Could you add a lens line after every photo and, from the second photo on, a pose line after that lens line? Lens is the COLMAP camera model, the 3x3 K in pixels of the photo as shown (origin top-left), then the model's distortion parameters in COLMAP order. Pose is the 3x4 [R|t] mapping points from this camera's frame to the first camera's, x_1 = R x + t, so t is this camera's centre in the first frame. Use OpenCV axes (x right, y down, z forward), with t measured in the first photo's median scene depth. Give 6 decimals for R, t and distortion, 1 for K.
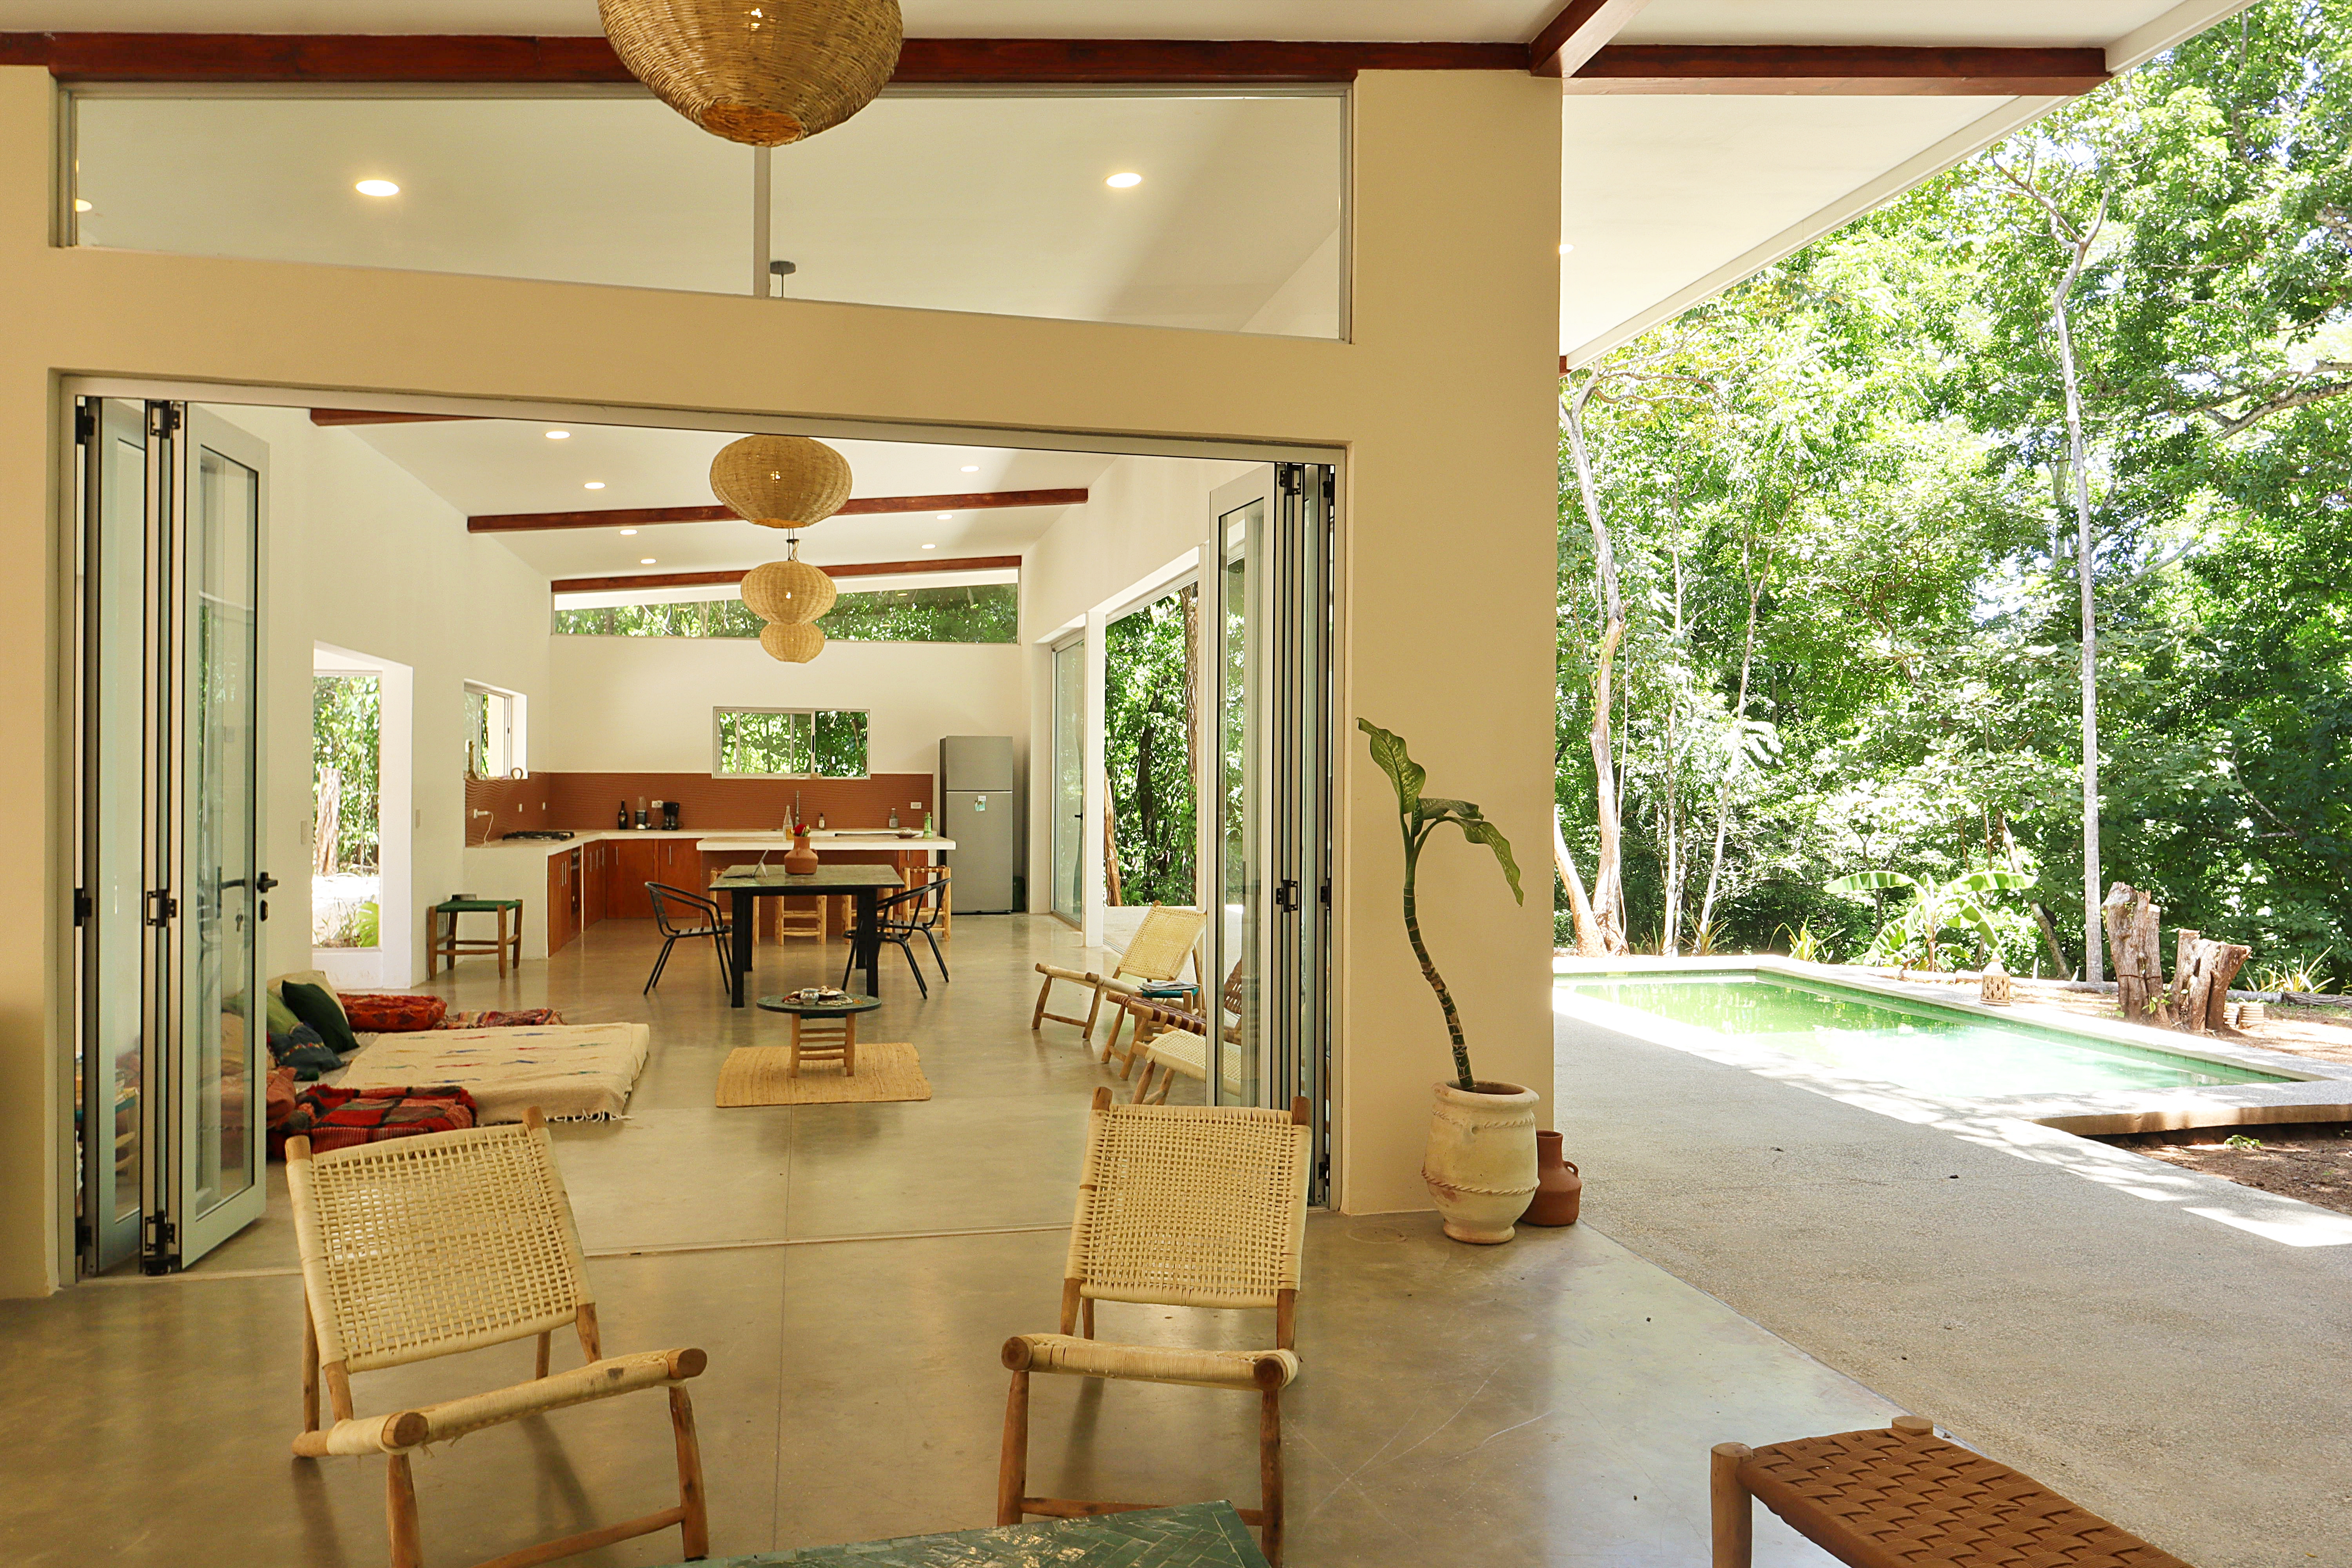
lens RADIAL K [[1575.7, 0, 1161.5], [0, 1575.7, 798.6], [0, 0, 1]] dist [0.002671, -0.002631]
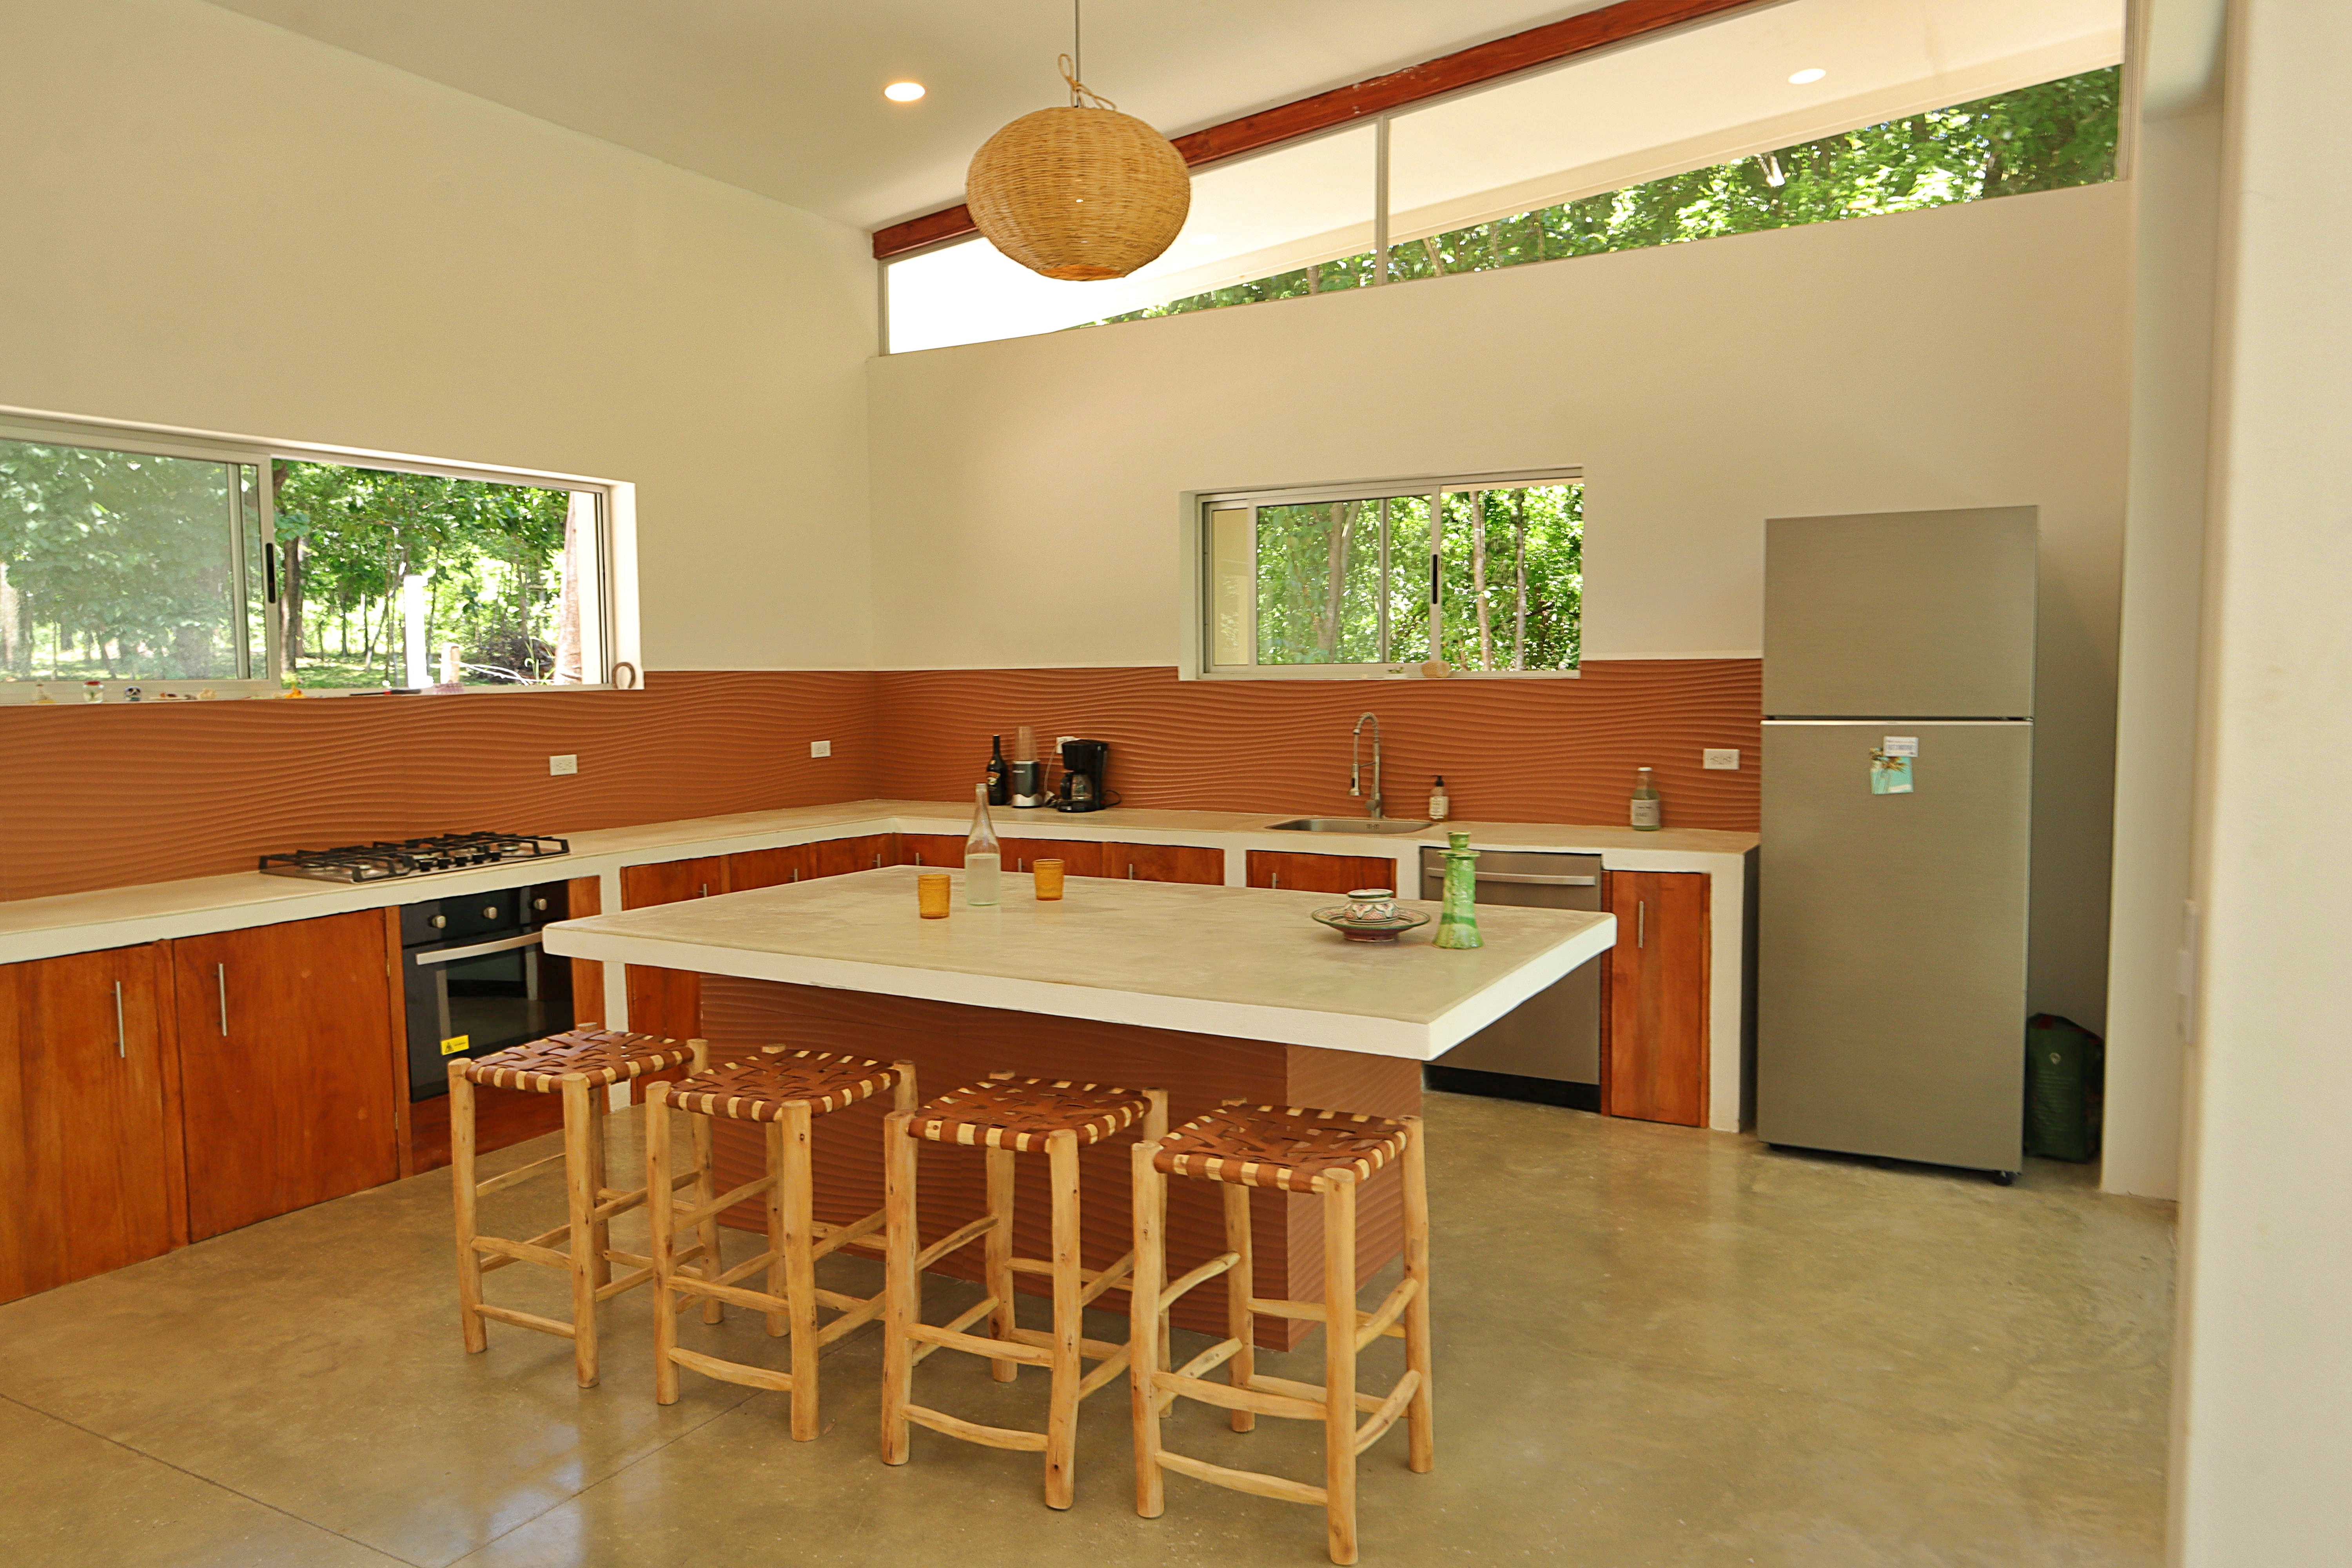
lens RADIAL K [[1572.7, 0, 1169.1], [0, 1572.7, 793.8], [0, 0, 1]] dist [0.000323, -0.005632]
pose [[0.745392, 0.036705, -0.665615, -0.051580], [0.007410, 0.997965, 0.063331, -0.017346], [0.666585, -0.052139, 0.743603, 1.309253]]
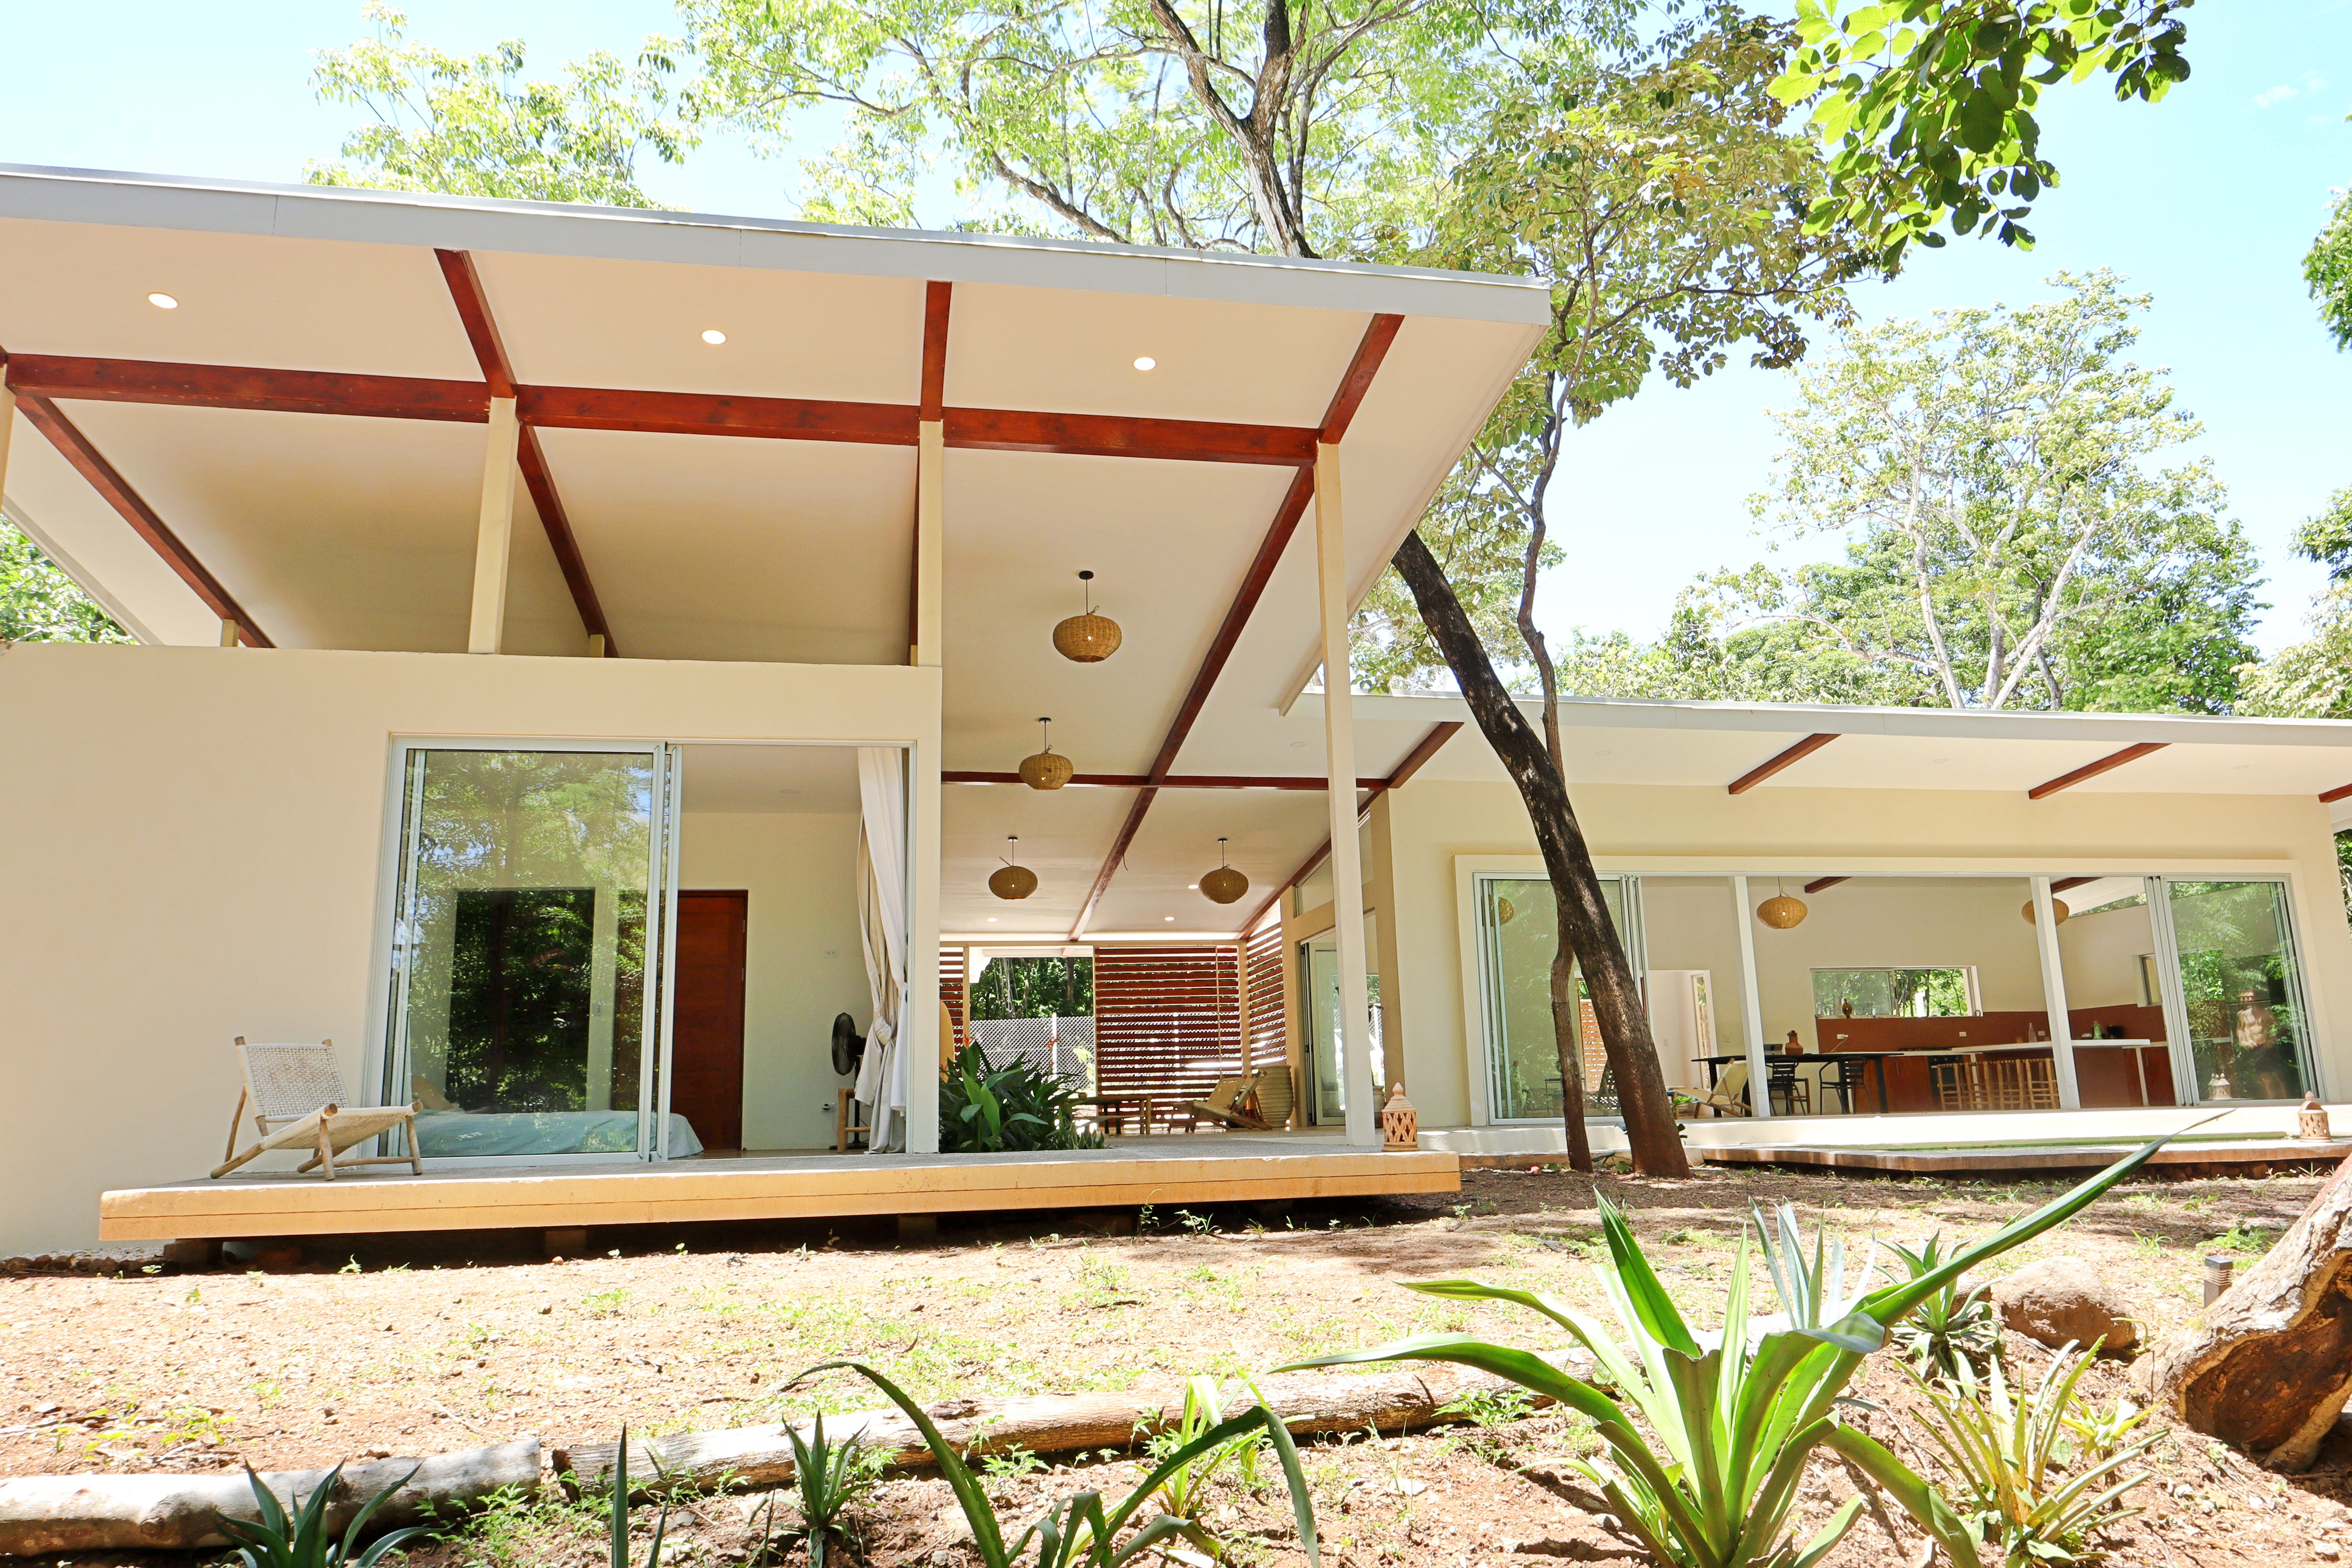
lens RADIAL K [[1620.7, 0, 1129.9], [0, 1620.7, 775.6], [0, 0, 1]] dist [-0.035994, 0.002943]
pose [[-0.058444, -0.214312, -0.975015, 2.169259], [0.008538, 0.976542, -0.215160, 0.153785], [0.998254, -0.020899, -0.055244, 0.369620]]
